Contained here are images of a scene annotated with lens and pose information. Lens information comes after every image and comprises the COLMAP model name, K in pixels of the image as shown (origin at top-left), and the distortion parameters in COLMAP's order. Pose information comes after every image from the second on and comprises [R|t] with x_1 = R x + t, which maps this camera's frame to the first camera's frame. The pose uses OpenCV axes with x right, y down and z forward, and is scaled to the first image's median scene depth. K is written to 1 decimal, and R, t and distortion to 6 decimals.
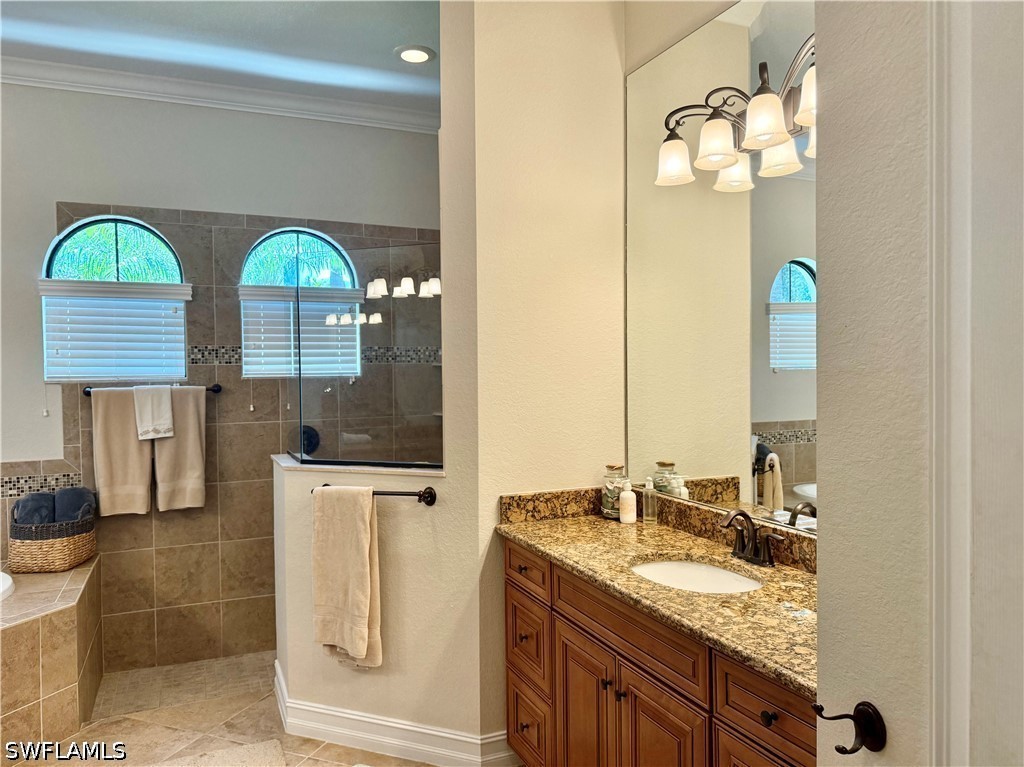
lens RADIAL K [[728.7, 0, 510.6], [0, 728.7, 379.8], [0, 0, 1]] dist [-0.007561, -0.008785]
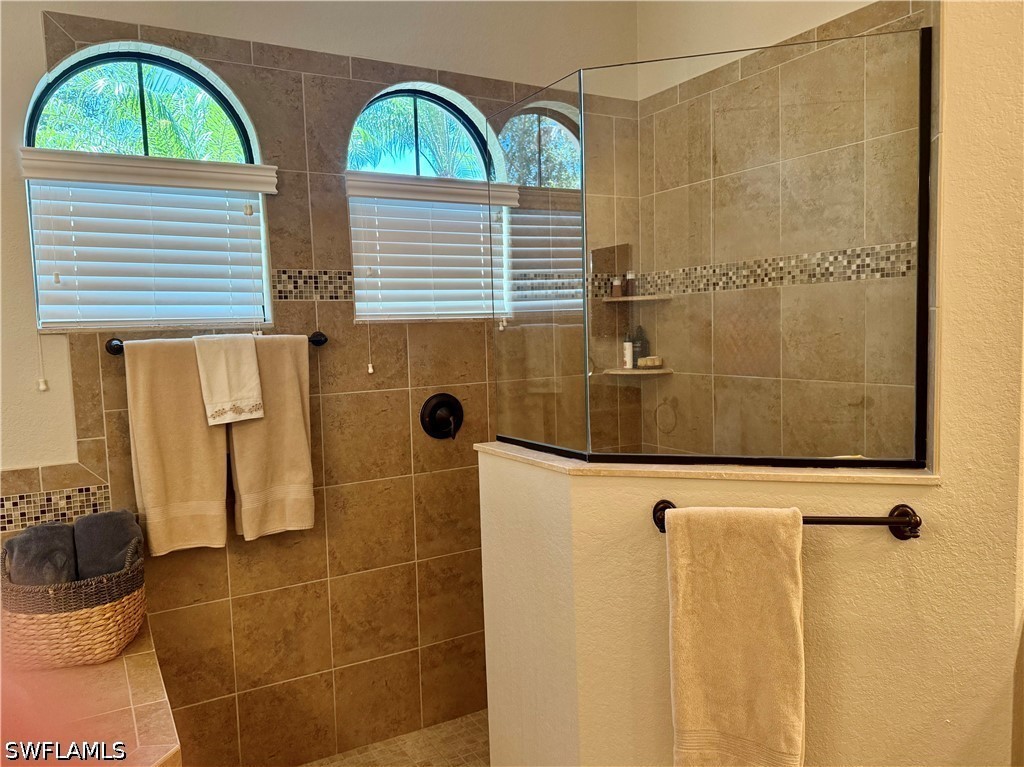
lens RADIAL K [[752.0, 0, 512.0], [0, 752.0, 383.5], [0, 0, 1]] dist [0.061747, -0.098285]
pose [[0.993953, -0.025660, 0.106768, -0.319234], [0.019285, 0.997993, 0.060319, 0.014882], [-0.108101, -0.057895, 0.992453, 0.345133]]
